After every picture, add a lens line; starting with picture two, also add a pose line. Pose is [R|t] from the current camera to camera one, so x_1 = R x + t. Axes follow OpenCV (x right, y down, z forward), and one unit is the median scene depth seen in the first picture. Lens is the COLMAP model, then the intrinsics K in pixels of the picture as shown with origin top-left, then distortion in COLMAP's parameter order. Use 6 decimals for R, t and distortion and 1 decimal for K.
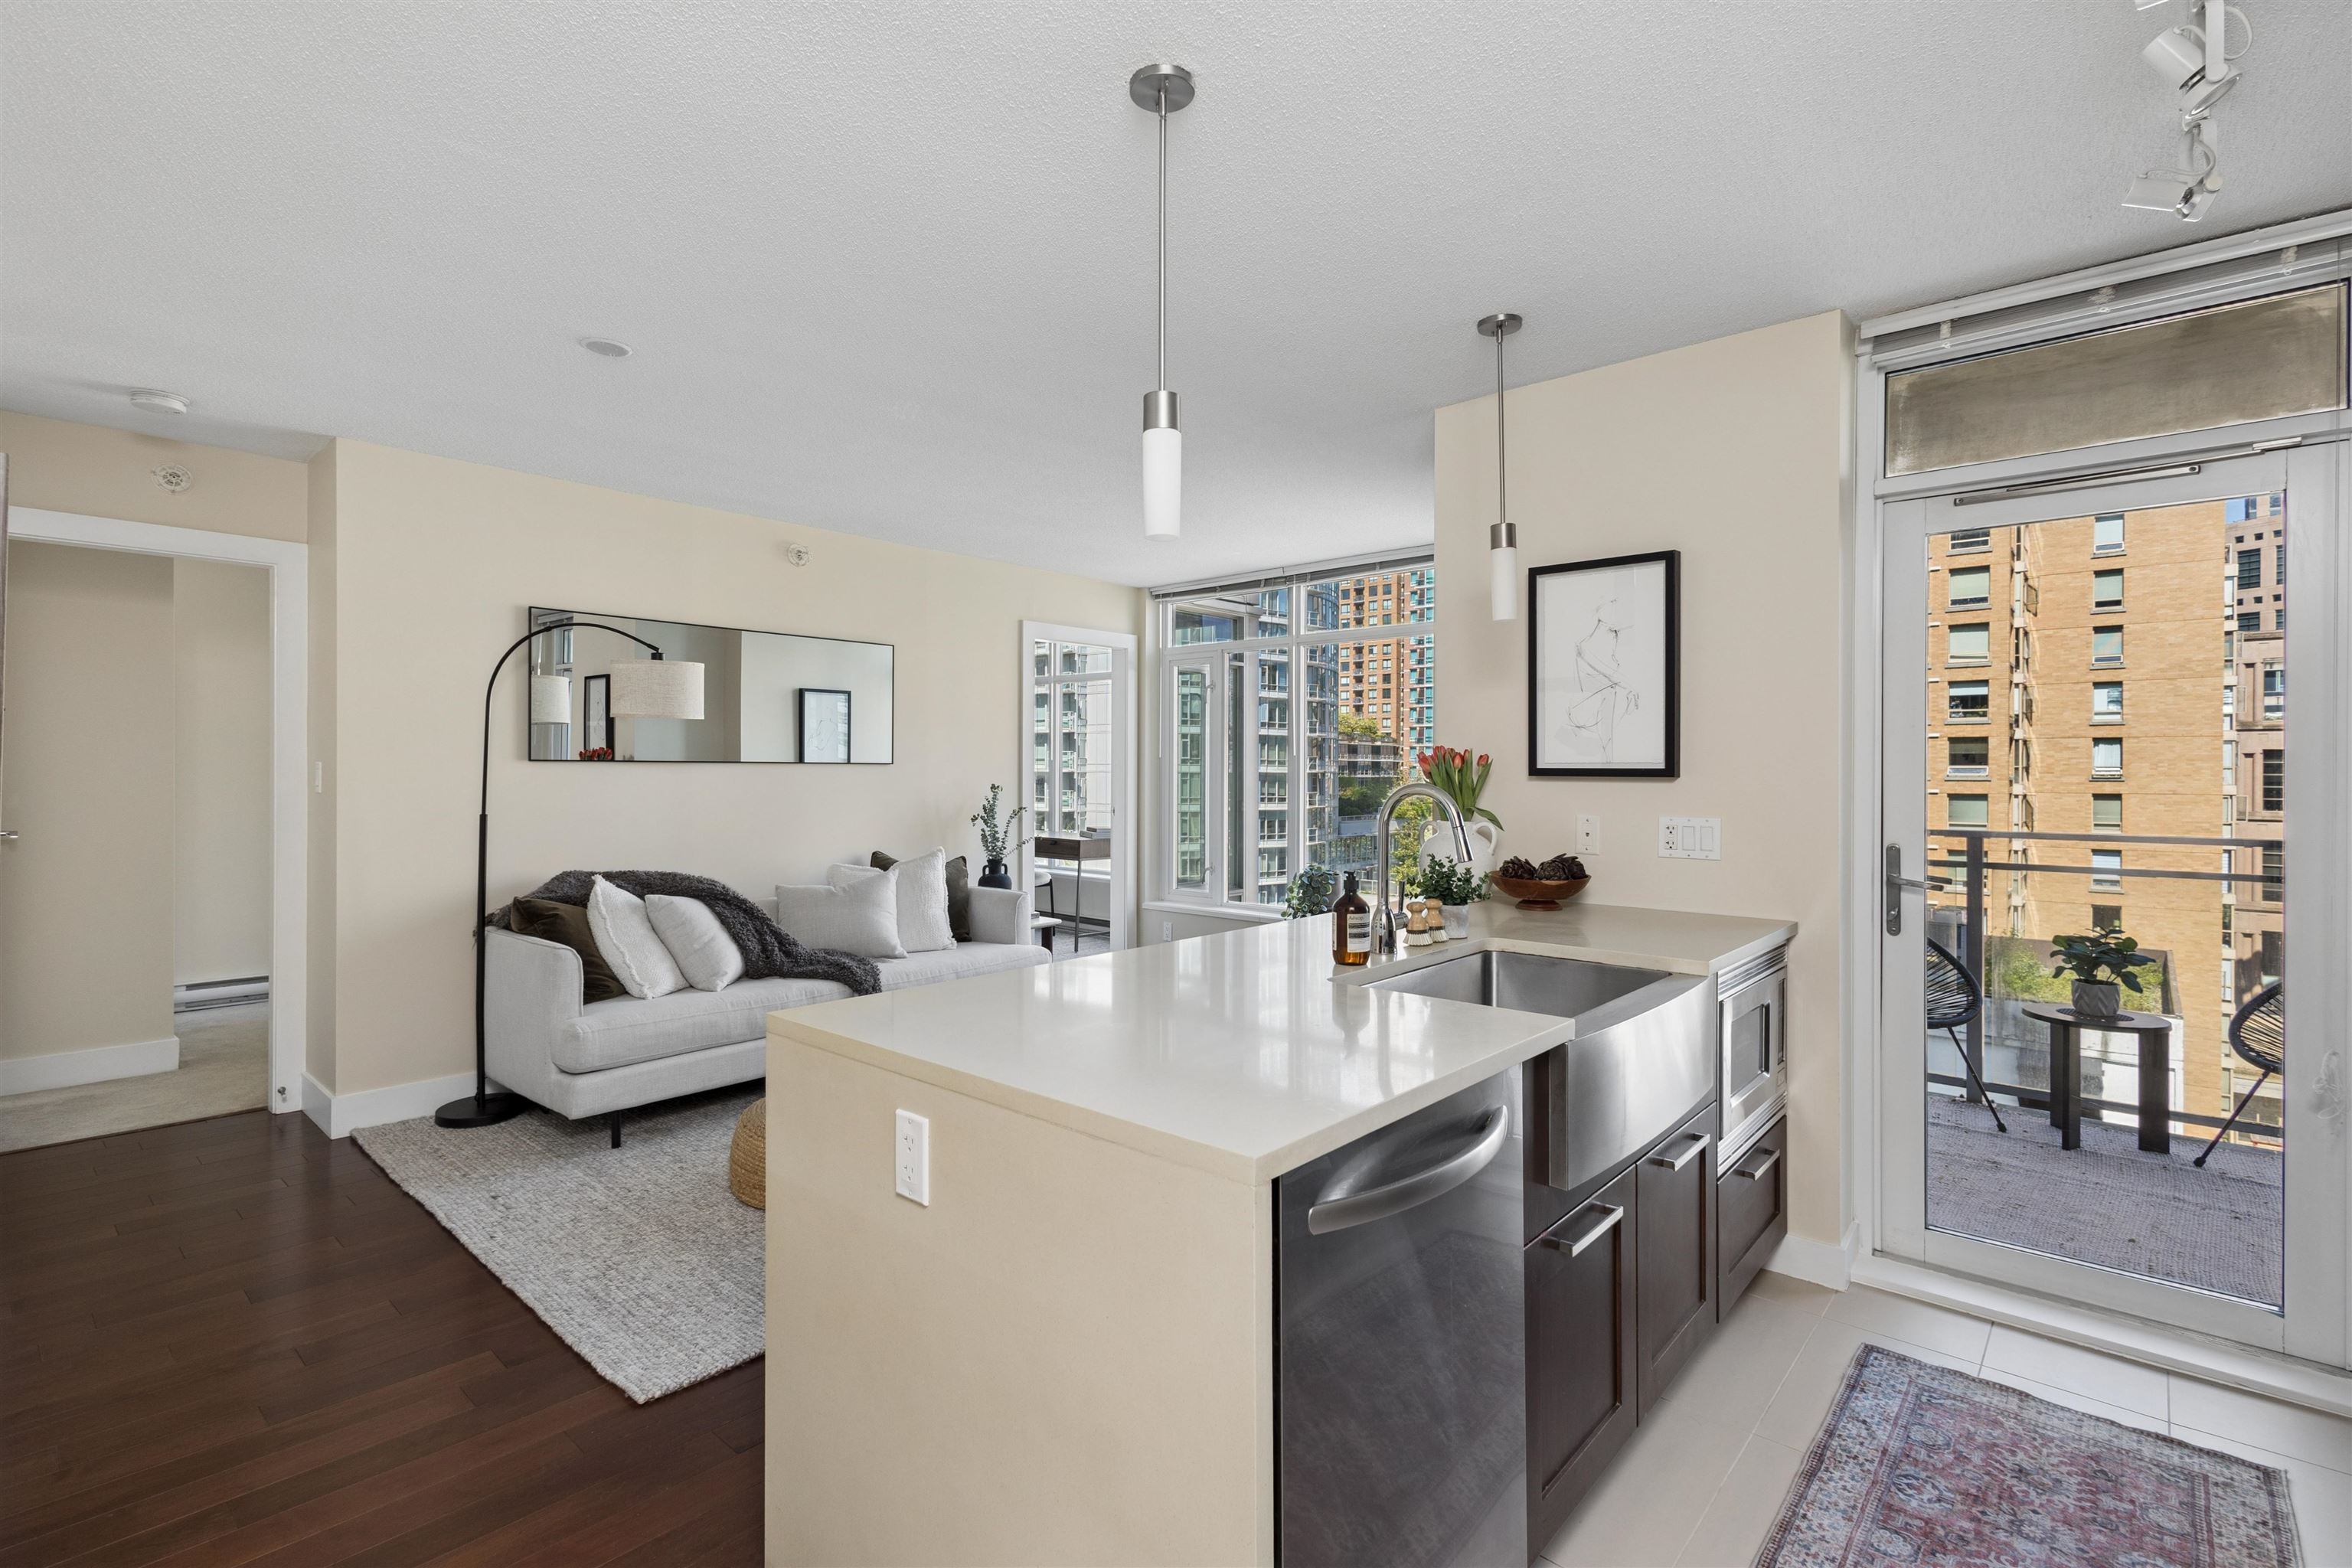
lens RADIAL K [[1085.7, 0, 1182.7], [0, 1085.7, 775.0], [0, 0, 1]] dist [0.023279, -0.007136]
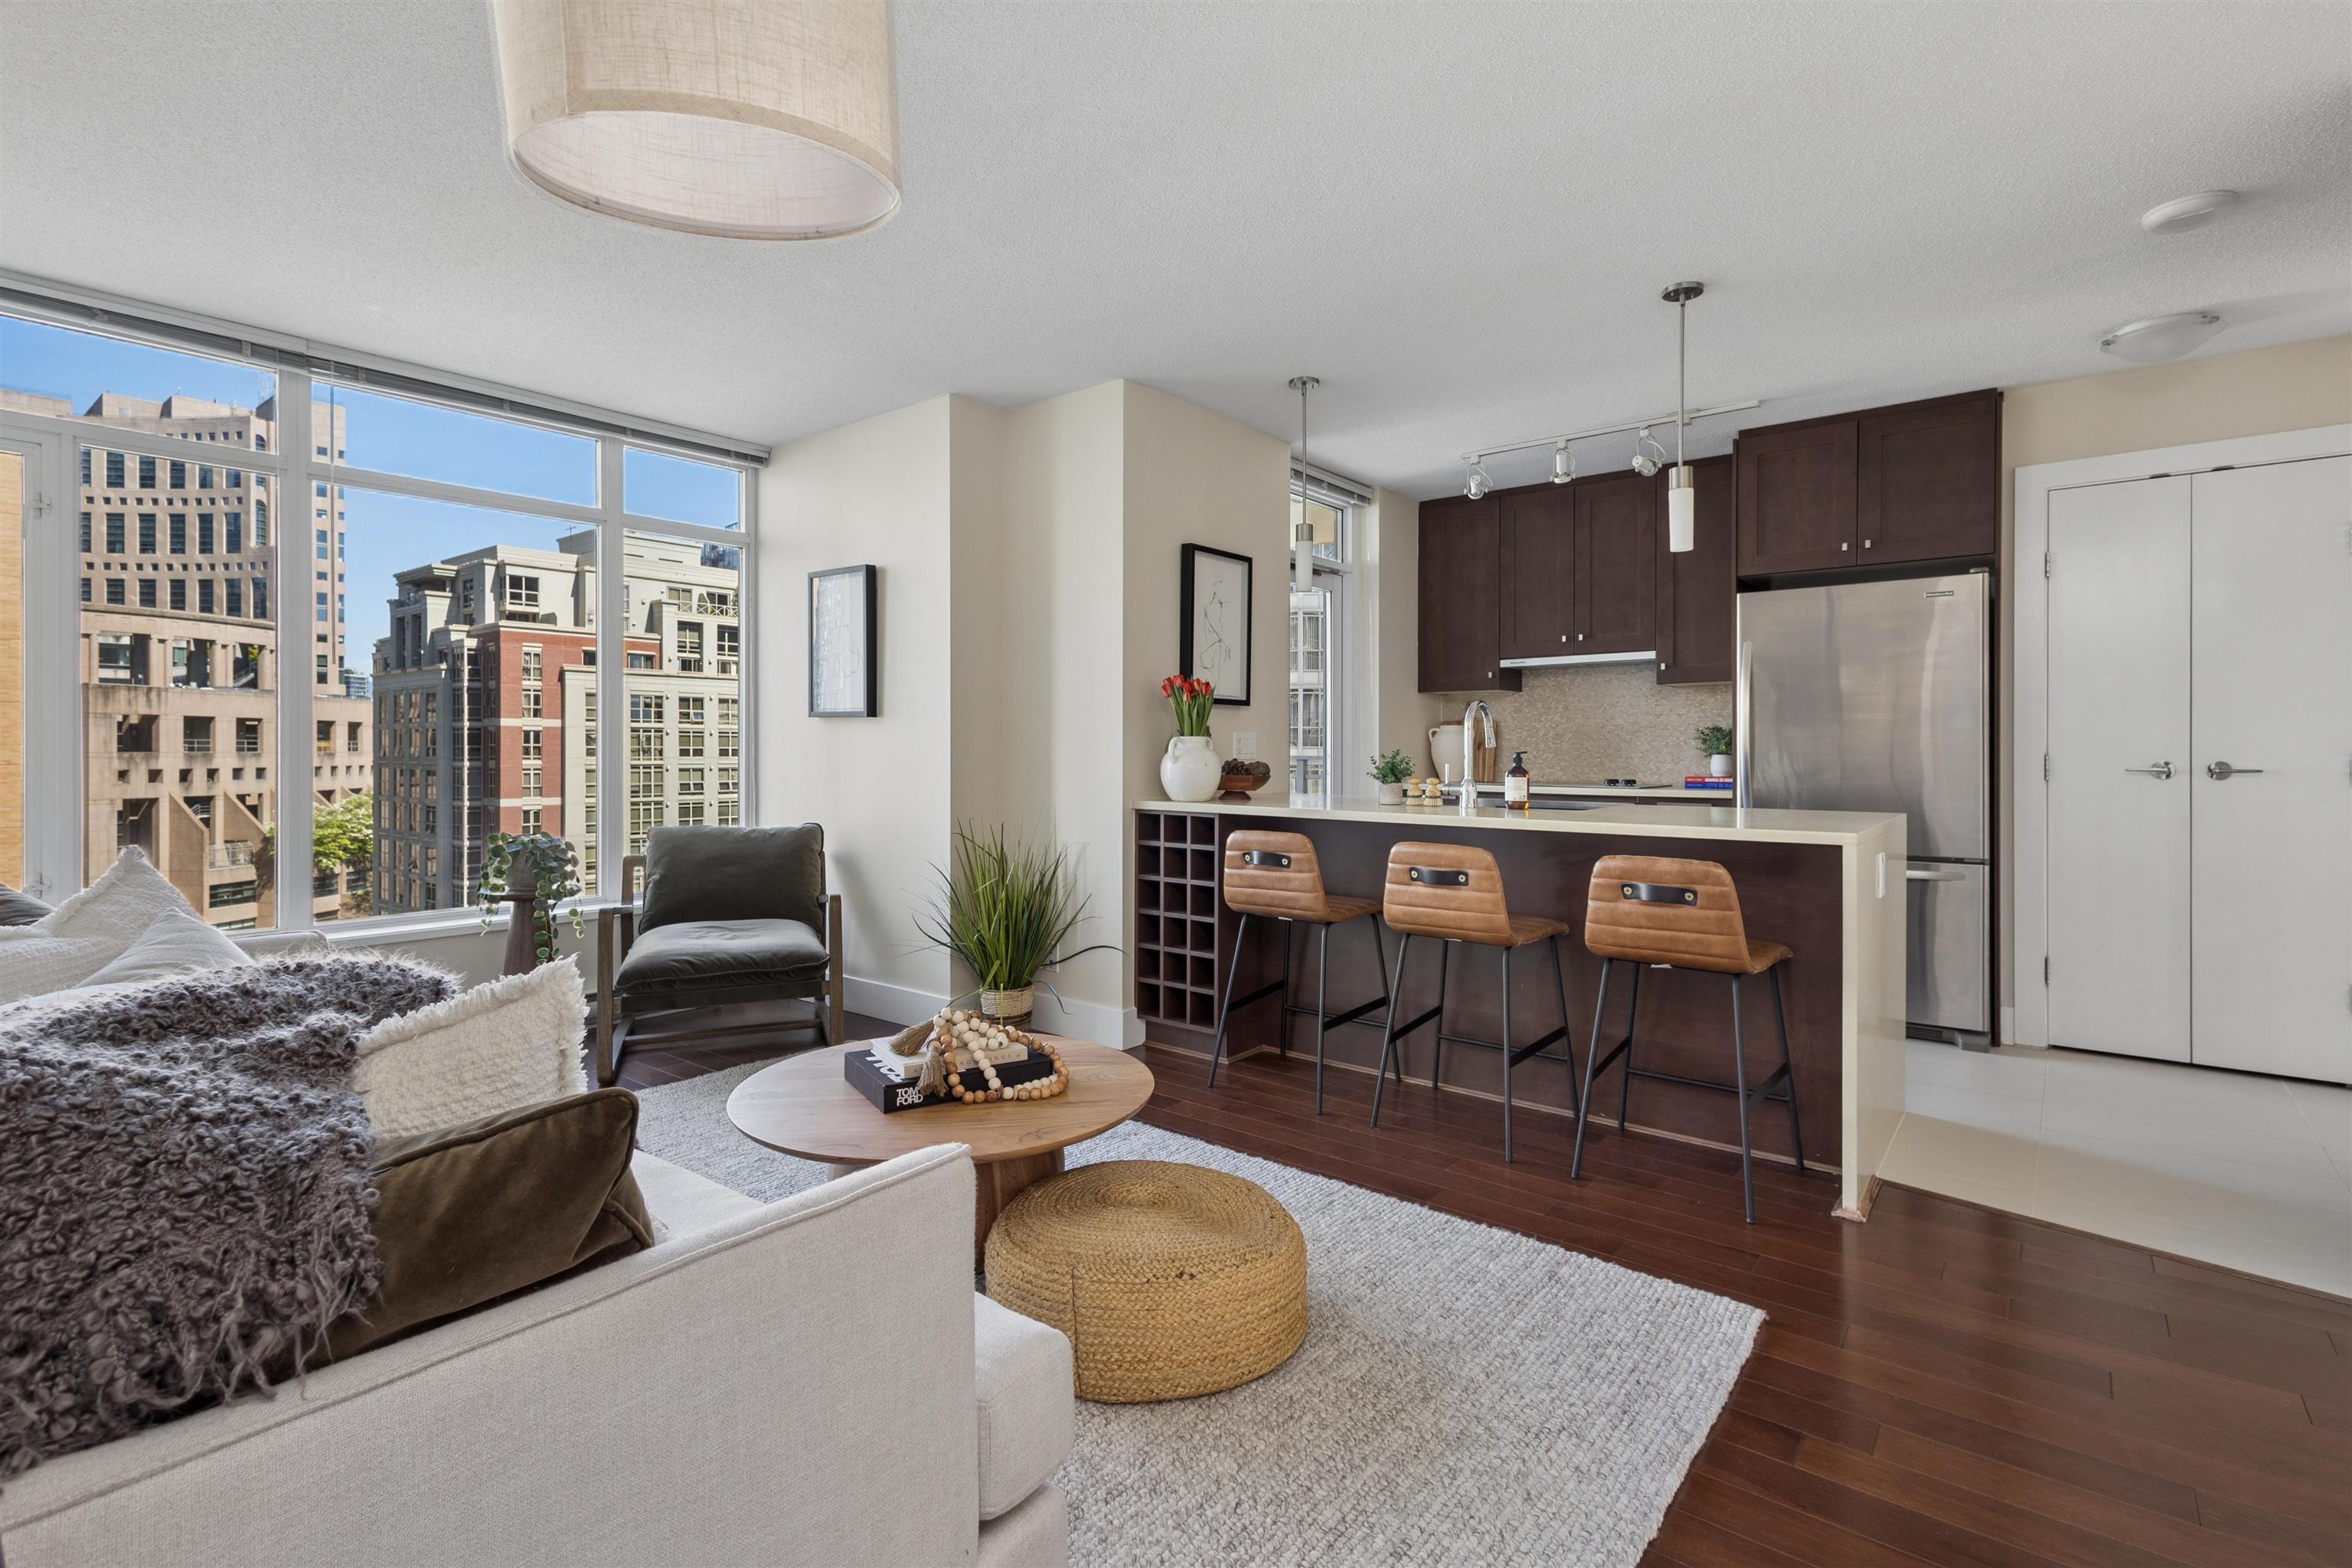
lens RADIAL K [[1095.7, 0, 1175.9], [0, 1095.7, 749.7], [0, 0, 1]] dist [0.009559, -0.000865]
pose [[-0.046319, -0.003848, 0.998919, -0.749142], [0.001870, 0.999990, 0.003939, 0.039377], [-0.998925, 0.002051, -0.046311, 0.815673]]
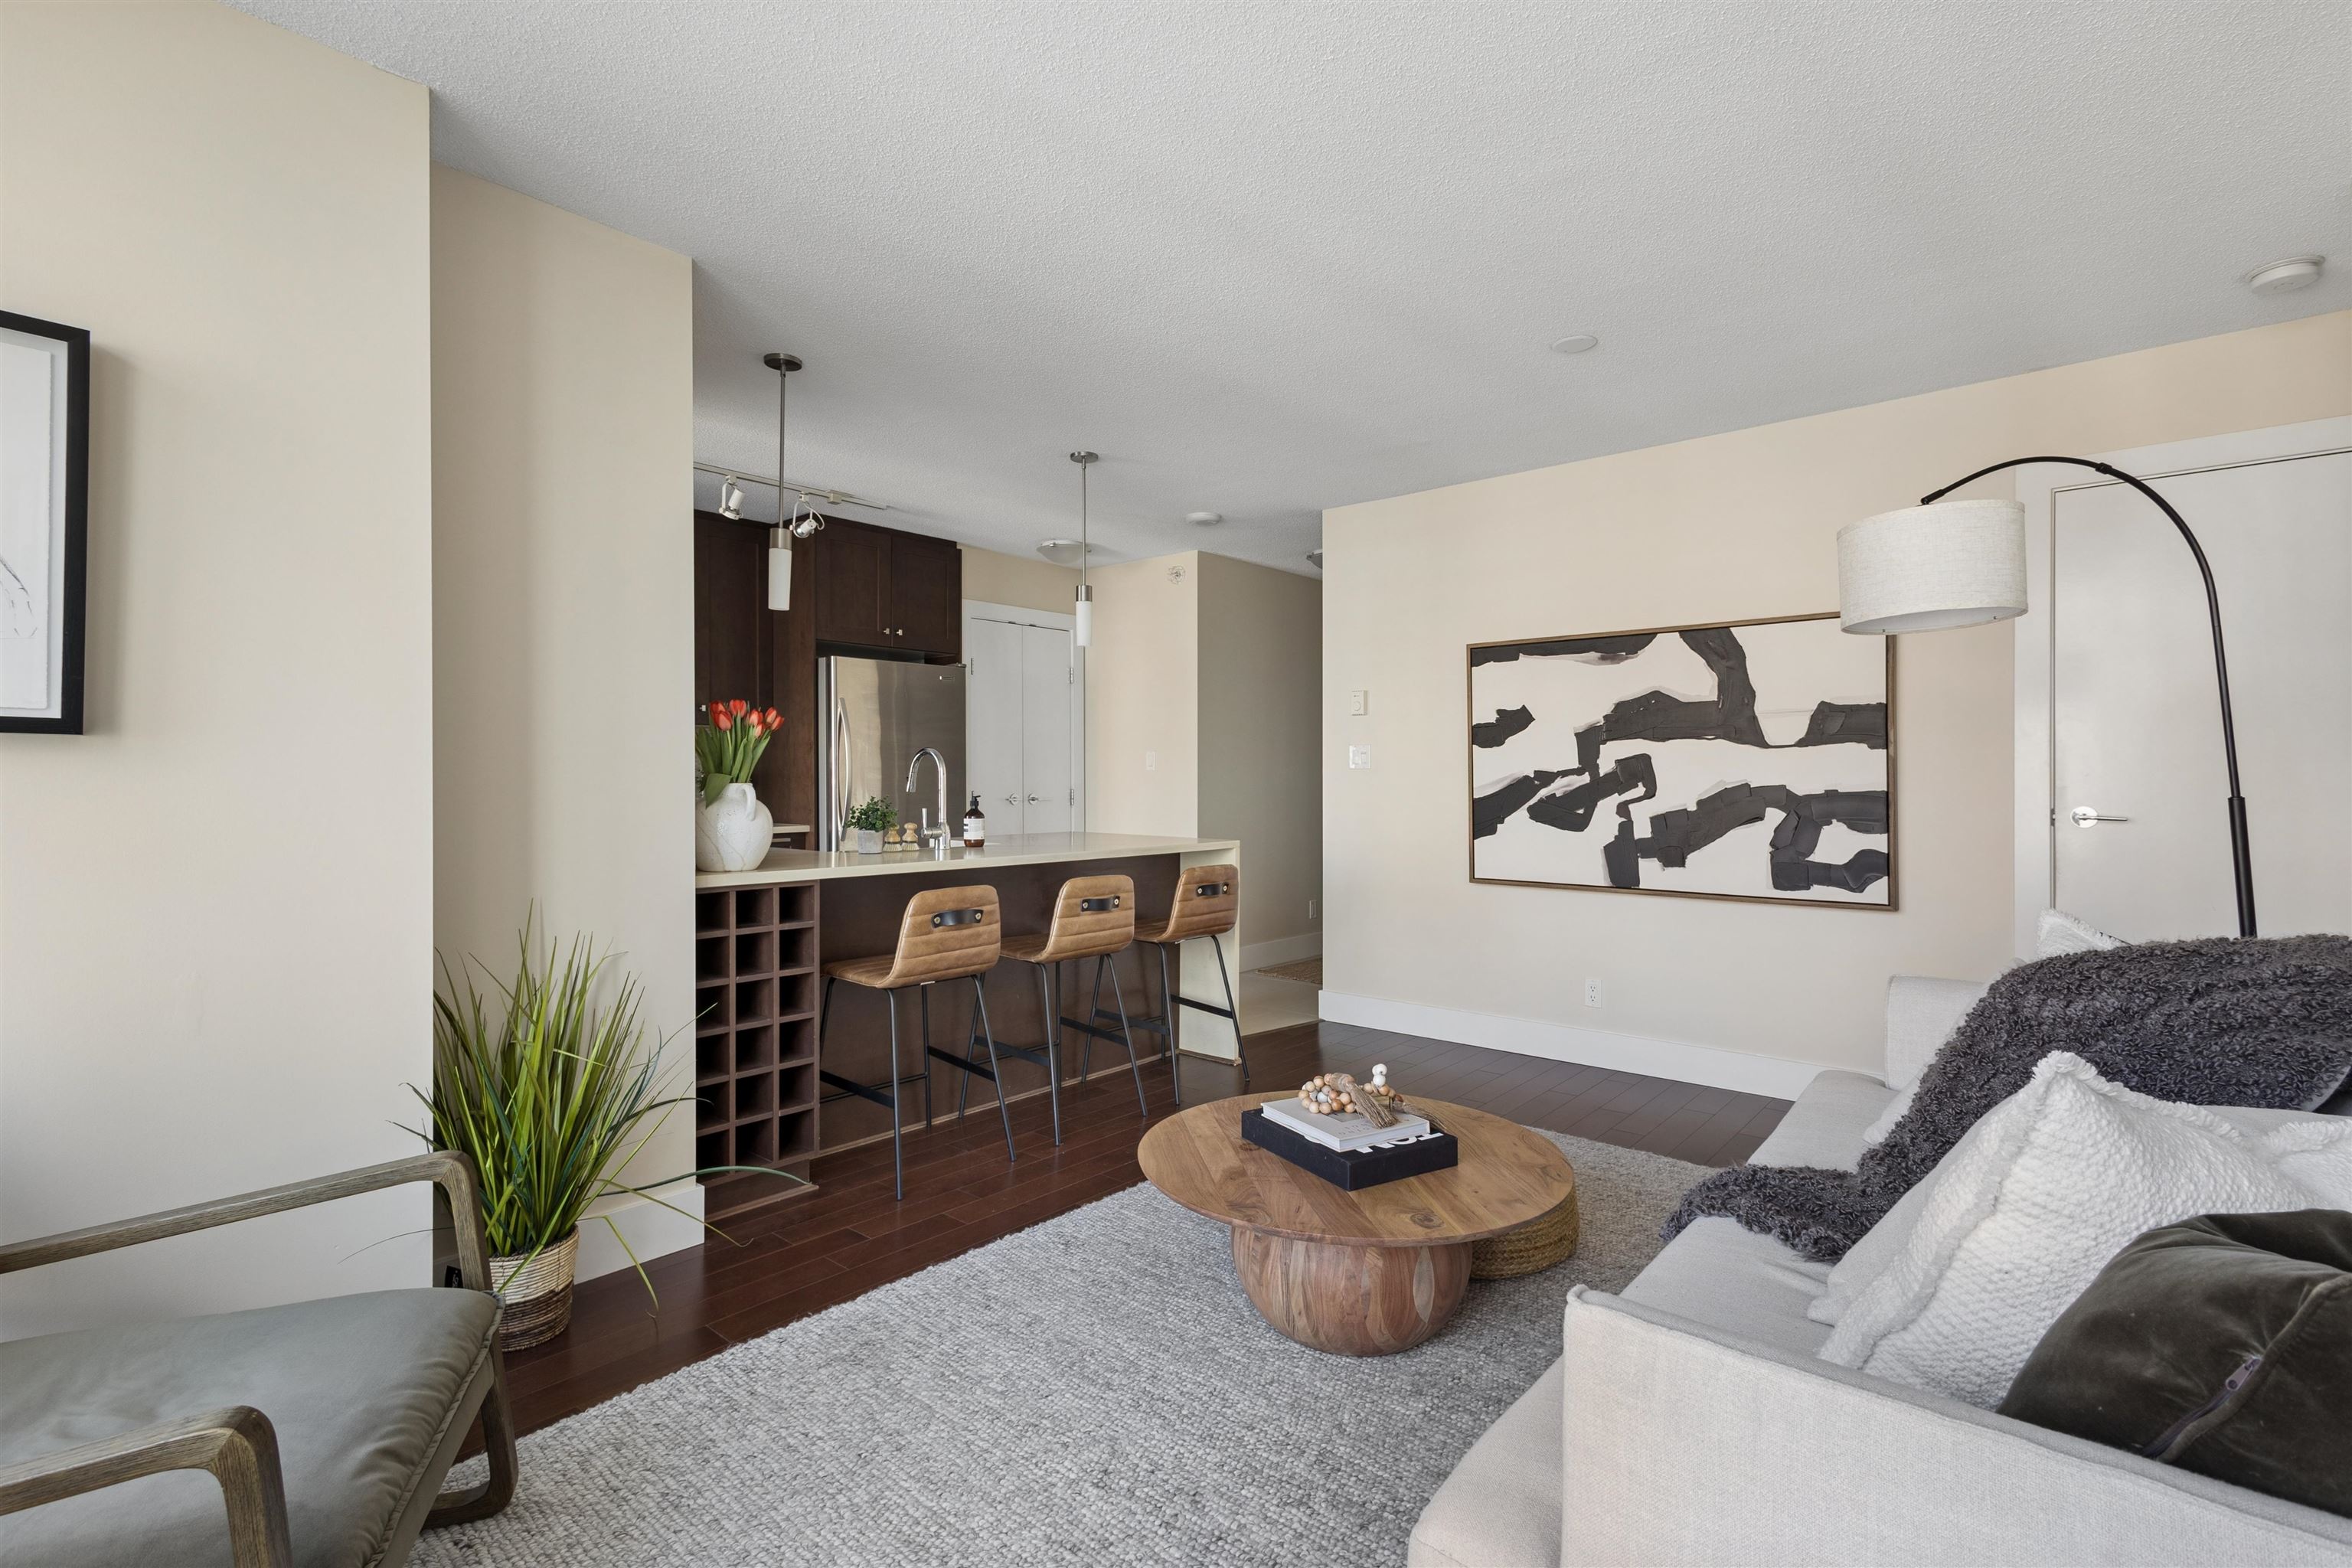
lens RADIAL K [[1079.1, 0, 1162.6], [0, 1079.1, 779.1], [0, 0, 1]] dist [0.003414, 0.000078]
pose [[-0.999992, -0.003878, 0.001347, -0.082392], [-0.003871, 0.999982, 0.004625, 0.025493], [-0.001365, 0.004619, -0.999988, 1.446218]]
